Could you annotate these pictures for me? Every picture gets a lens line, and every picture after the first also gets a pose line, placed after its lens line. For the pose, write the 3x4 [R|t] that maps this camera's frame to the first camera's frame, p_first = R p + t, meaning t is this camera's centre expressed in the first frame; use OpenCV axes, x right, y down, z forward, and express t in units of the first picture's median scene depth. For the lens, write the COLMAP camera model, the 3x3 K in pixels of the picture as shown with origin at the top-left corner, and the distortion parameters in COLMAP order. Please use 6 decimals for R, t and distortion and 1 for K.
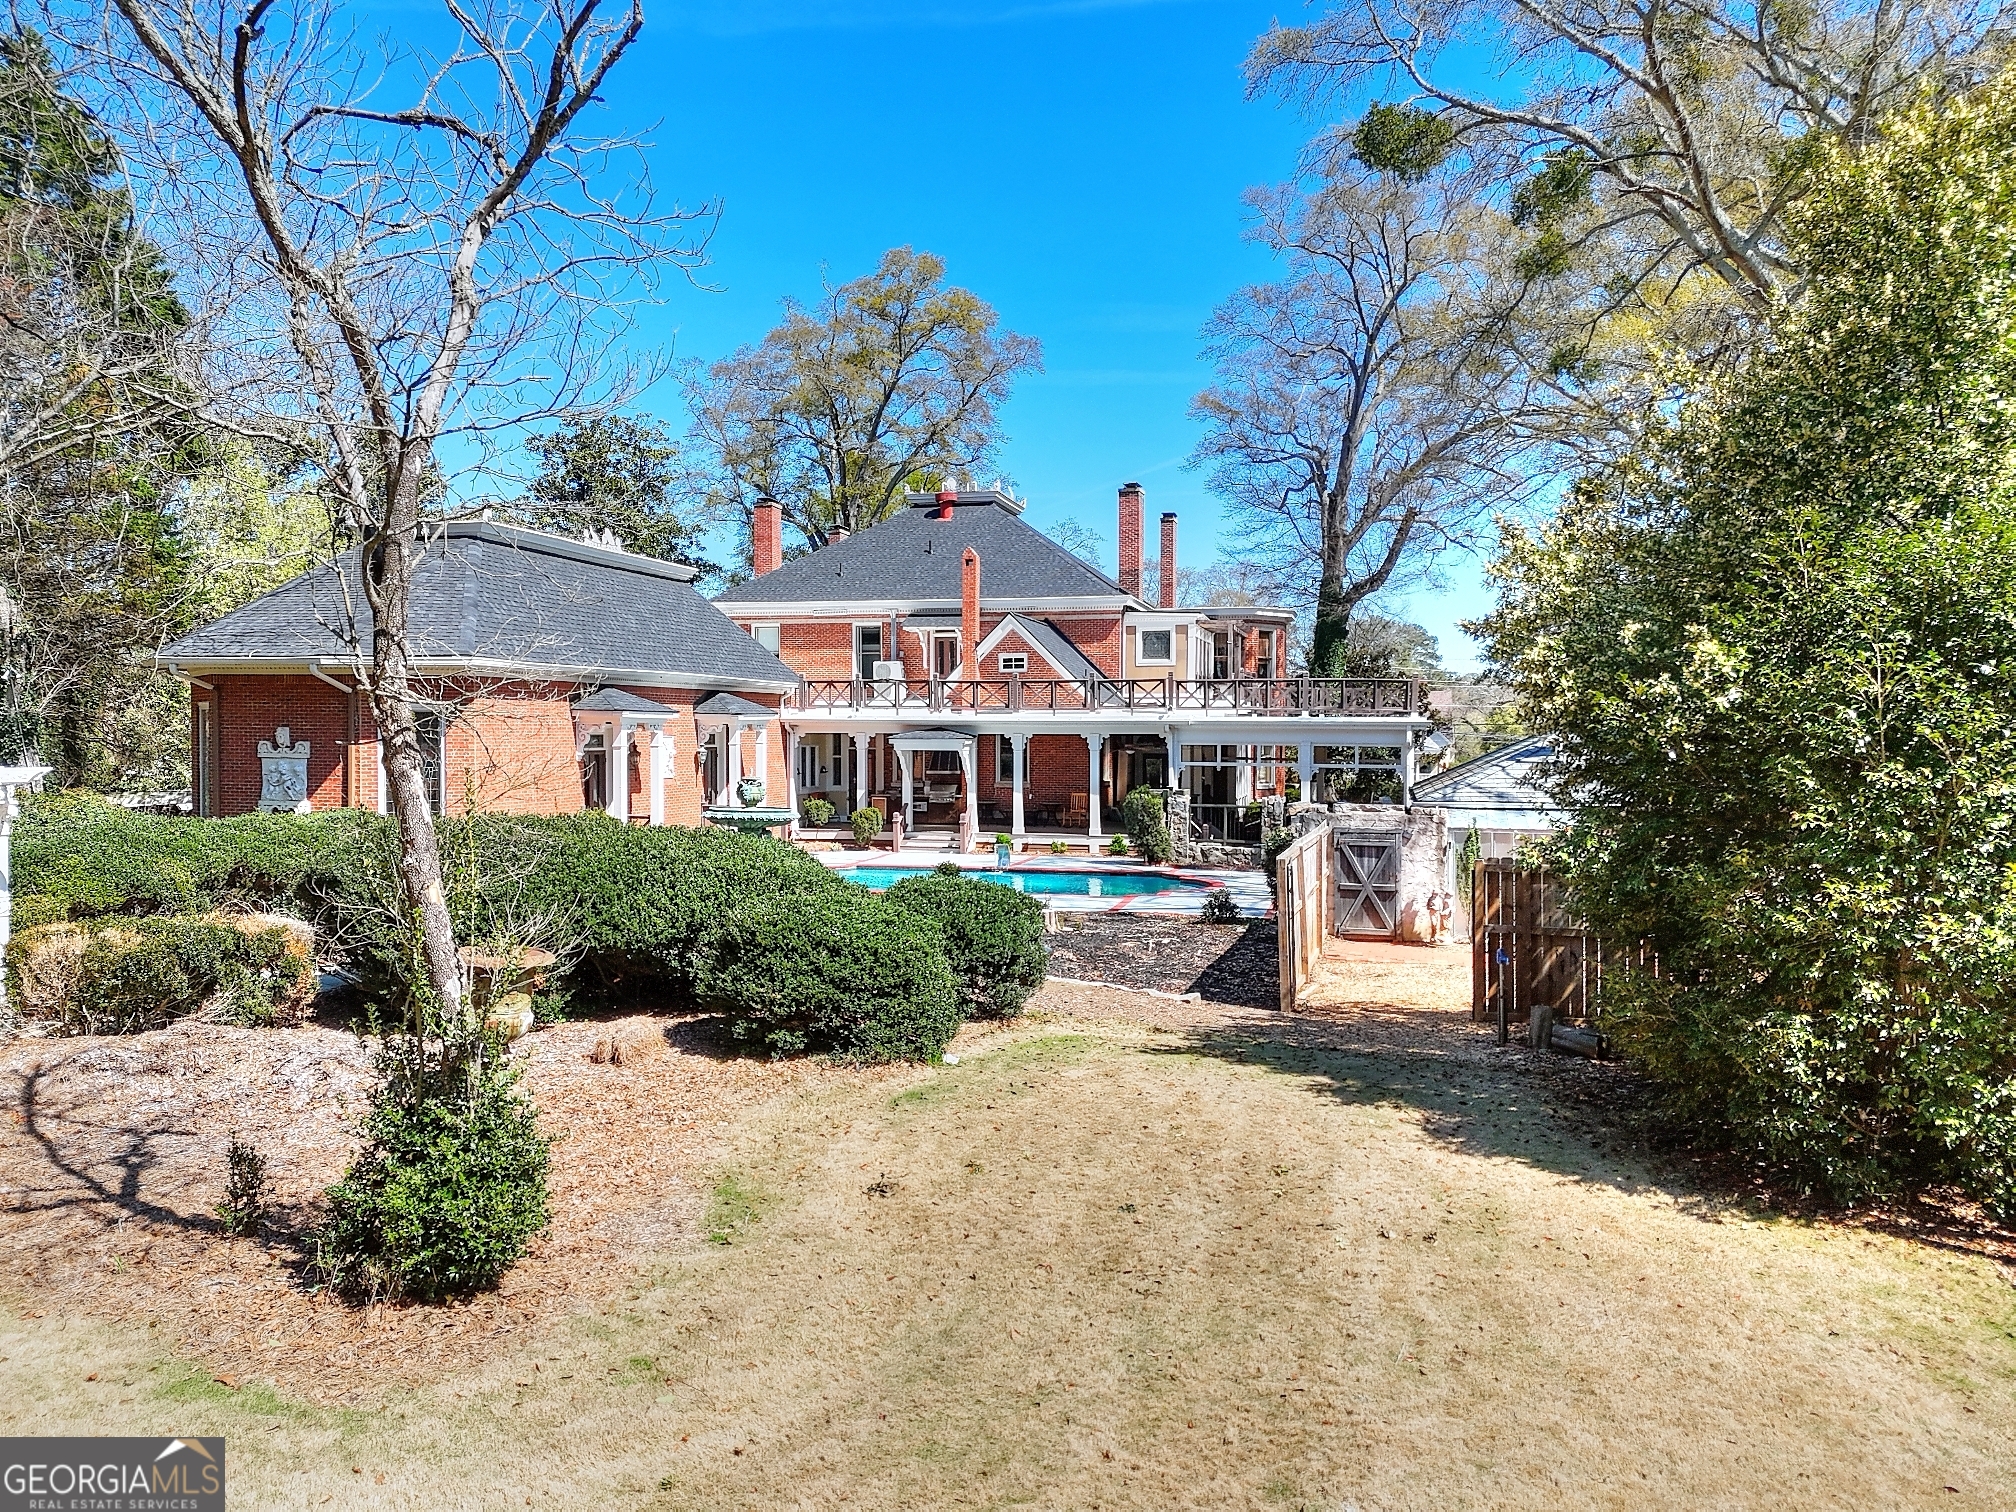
lens RADIAL K [[1461.5, 0, 1013.5], [0, 1461.5, 759.1], [0, 0, 1]] dist [0.102140, -0.092142]
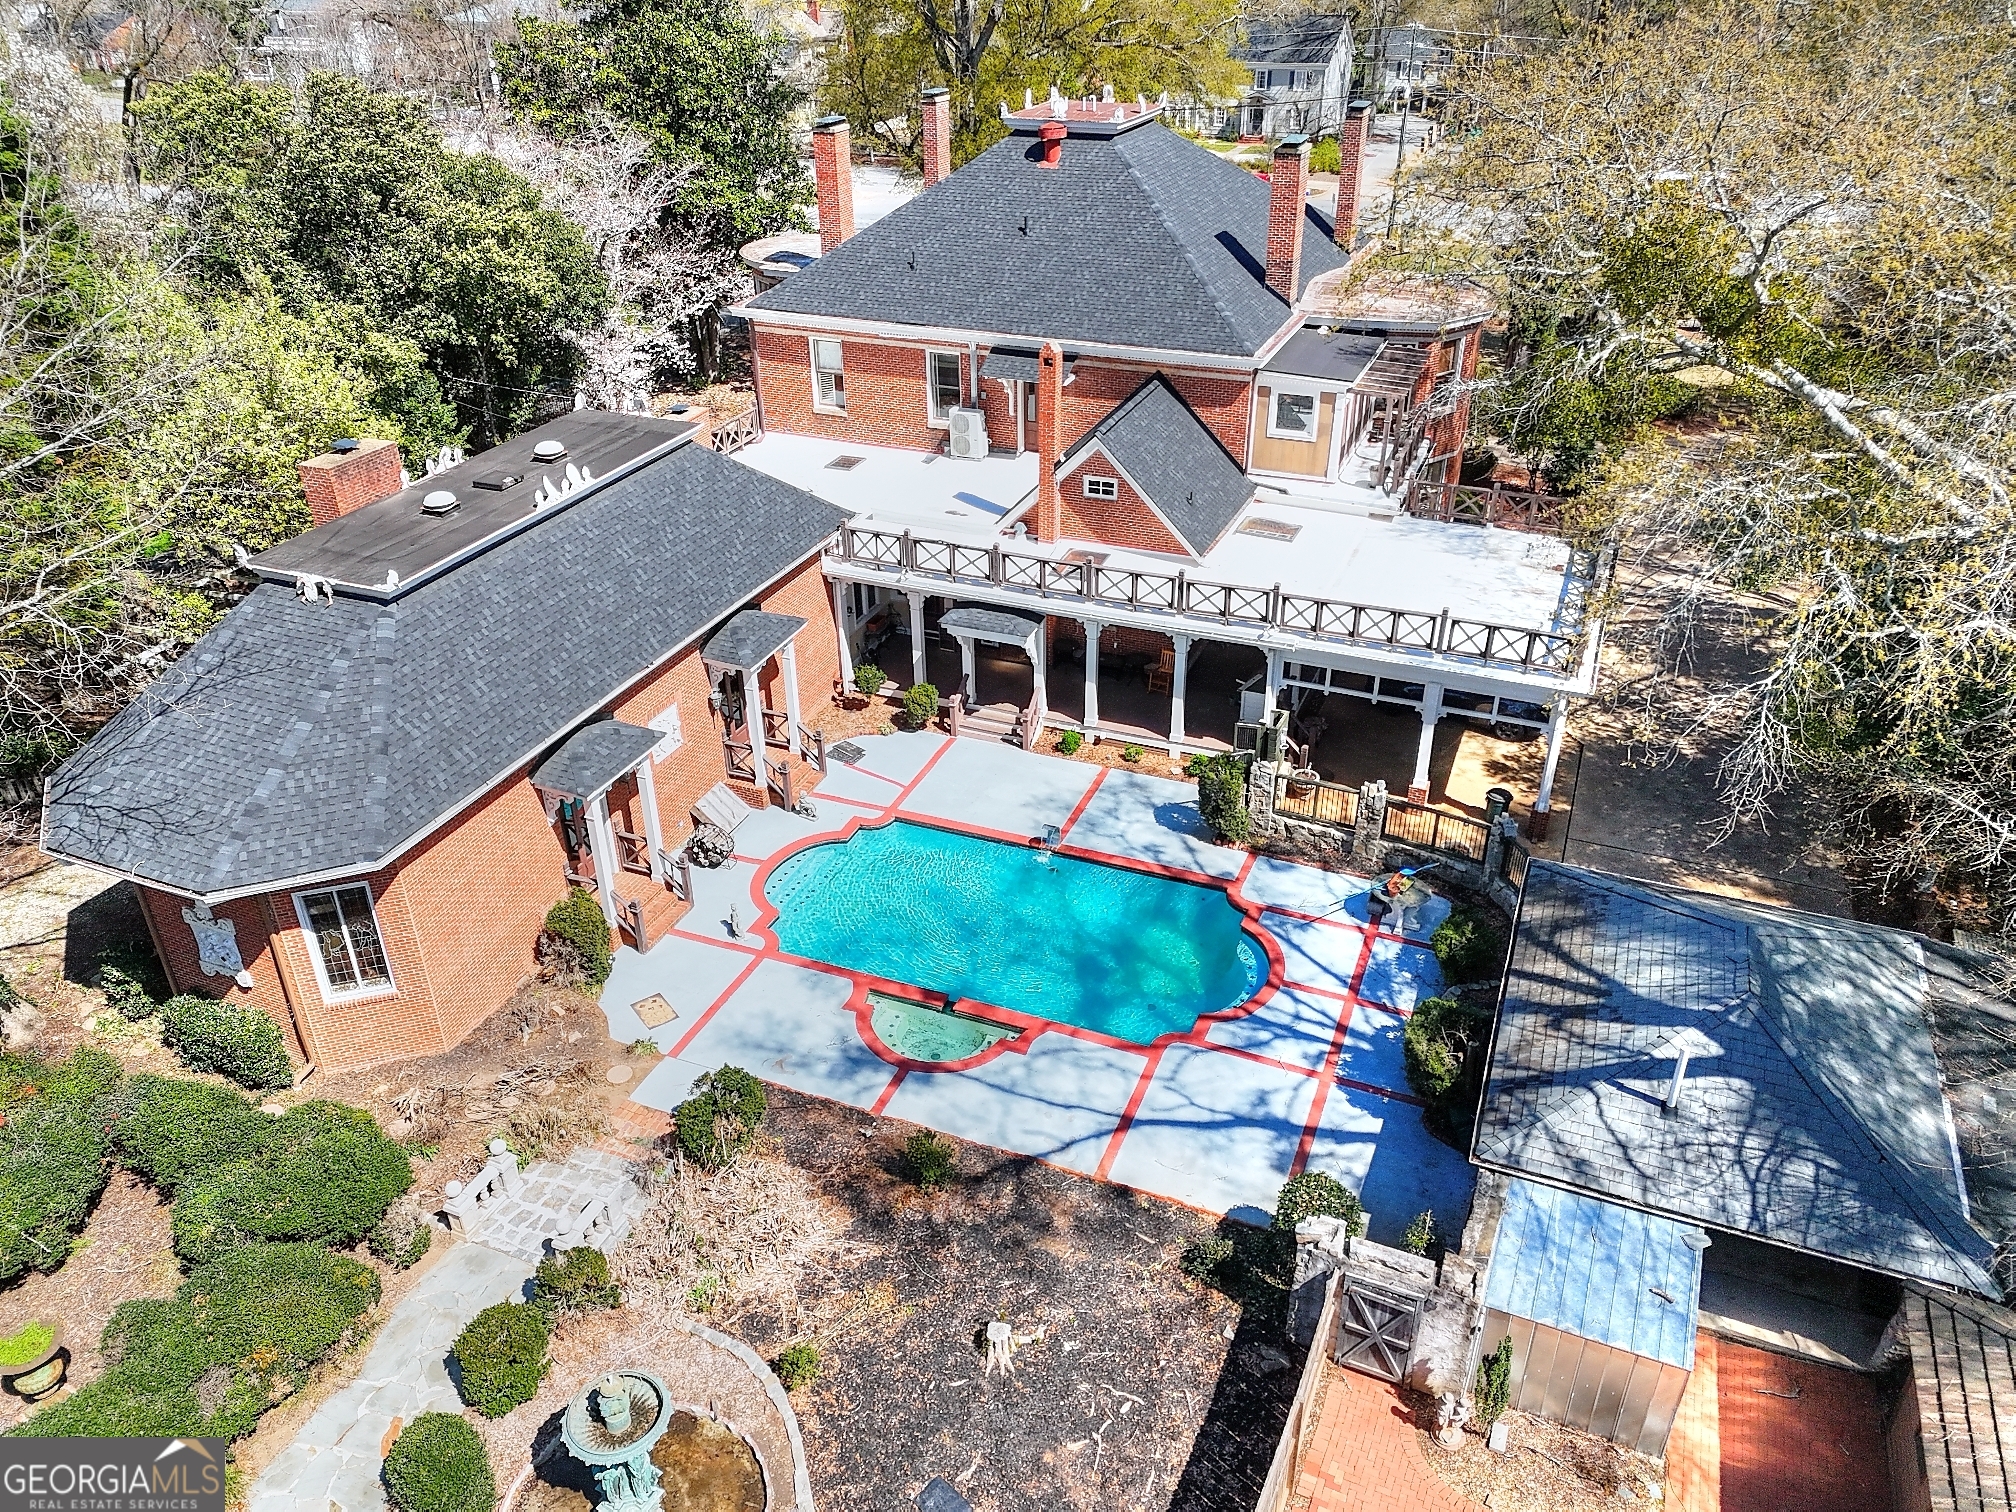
lens RADIAL K [[1461.5, 0, 1013.5], [0, 1461.5, 759.1], [0, 0, 1]] dist [0.102140, -0.092142]
pose [[0.989933, 0.062233, -0.127118, 0.068296], [0.007706, 0.873110, 0.487462, -0.349370], [0.141325, -0.483534, 0.863841, 0.219474]]
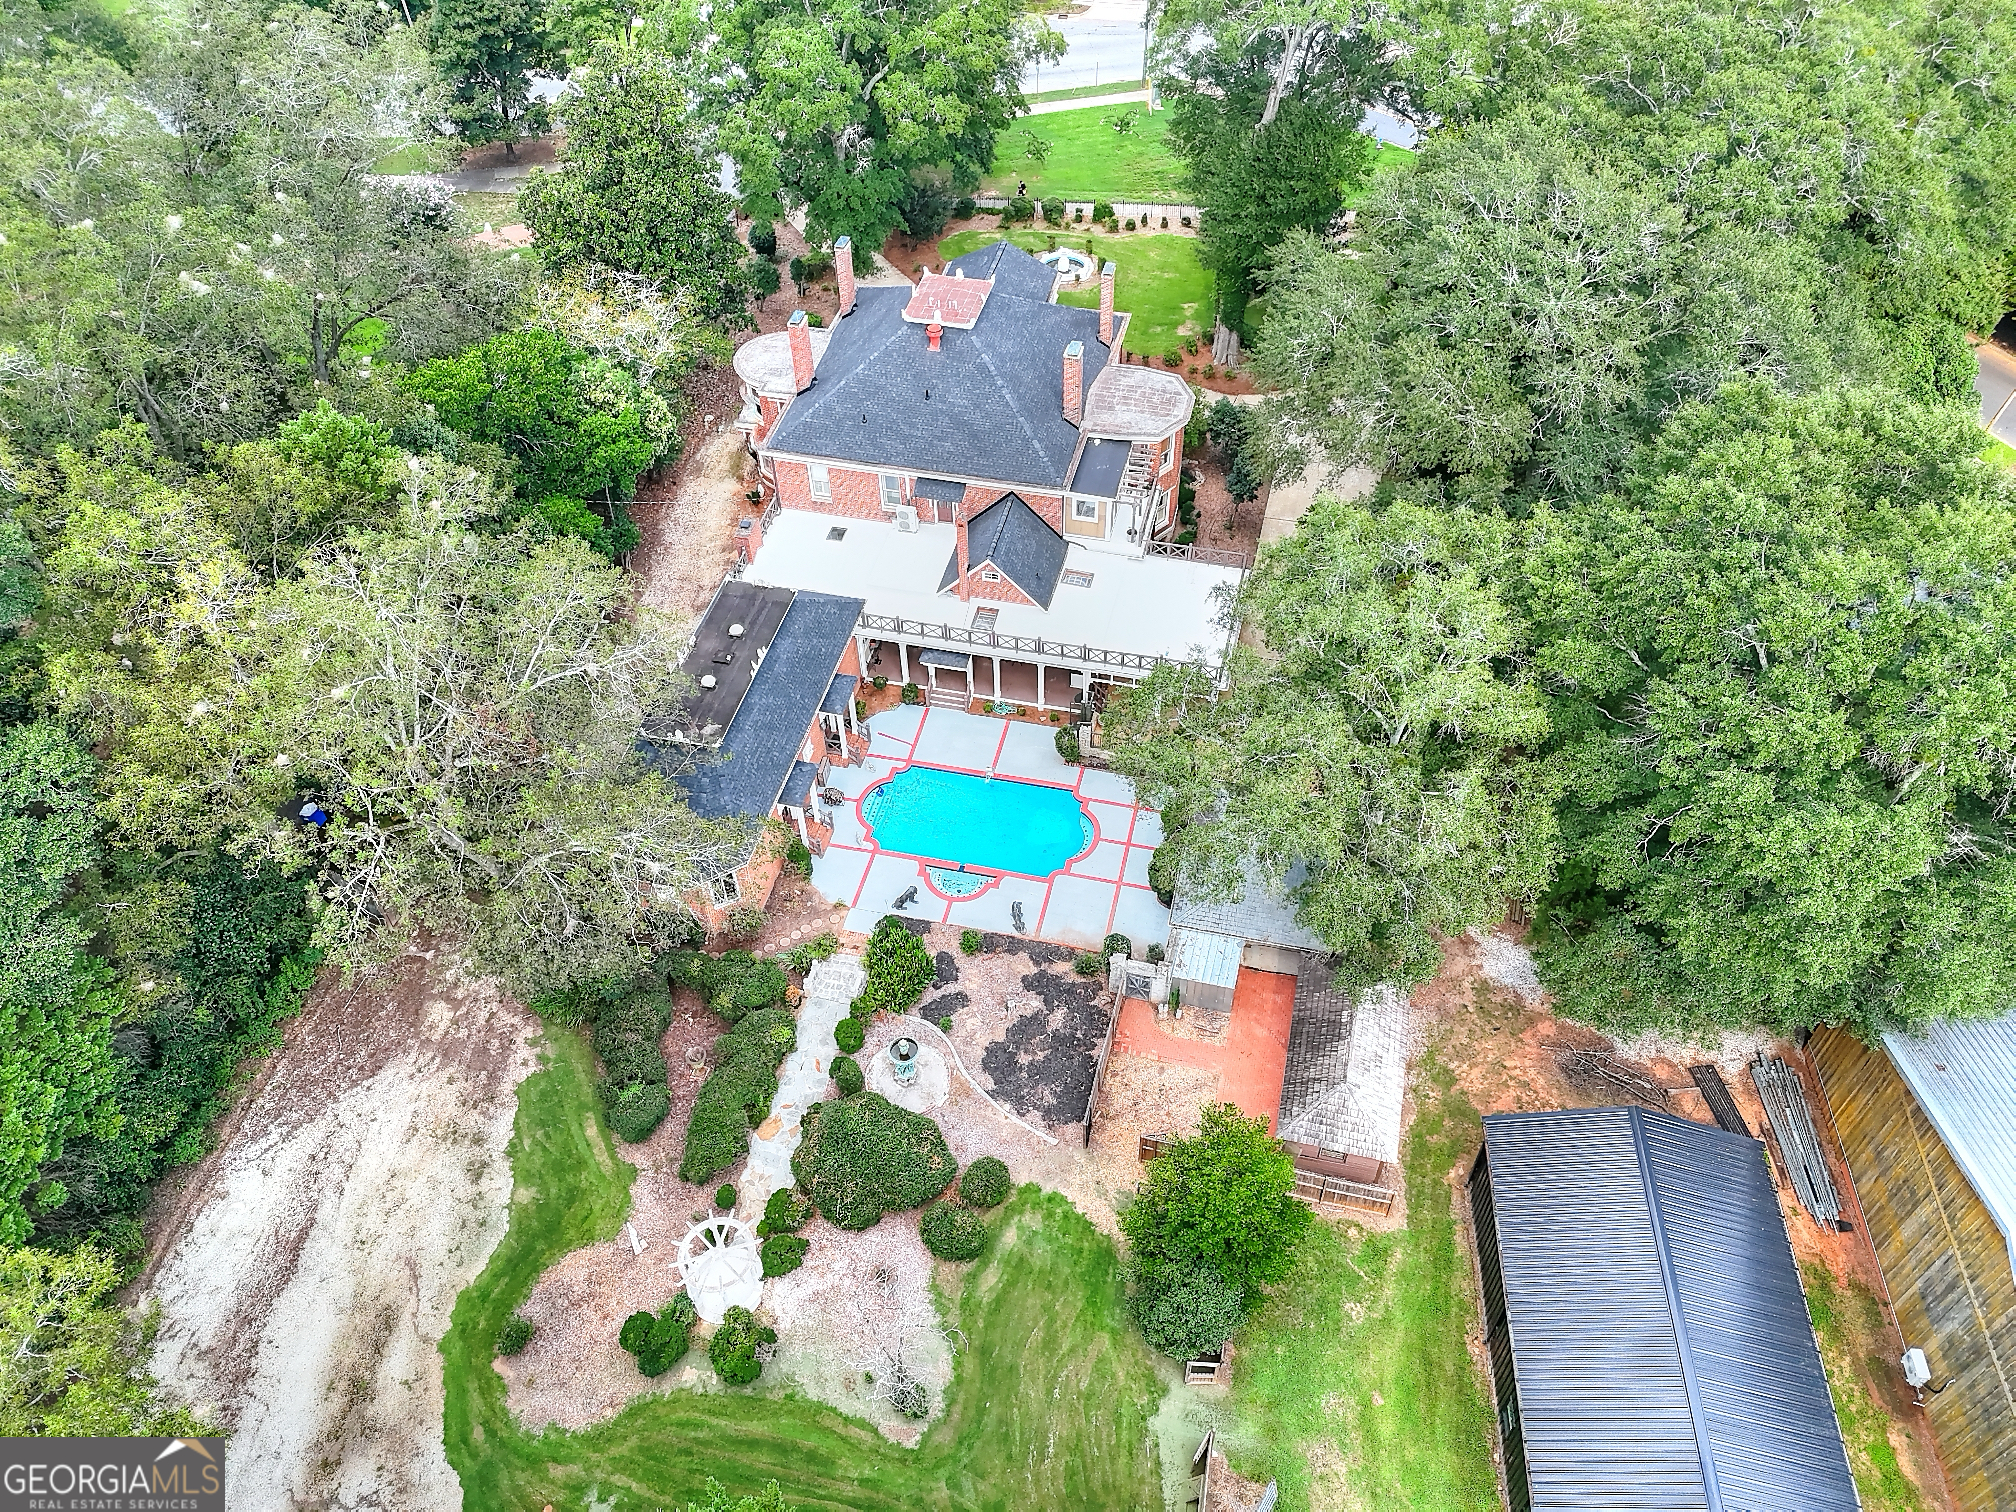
lens RADIAL K [[1461.5, 0, 1013.5], [0, 1461.5, 759.1], [0, 0, 1]] dist [0.102140, -0.092142]
pose [[0.999691, -0.023675, -0.007622, 0.032614], [0.021946, 0.695451, 0.718238, -1.111662], [-0.011704, -0.718183, 0.695755, -0.255164]]
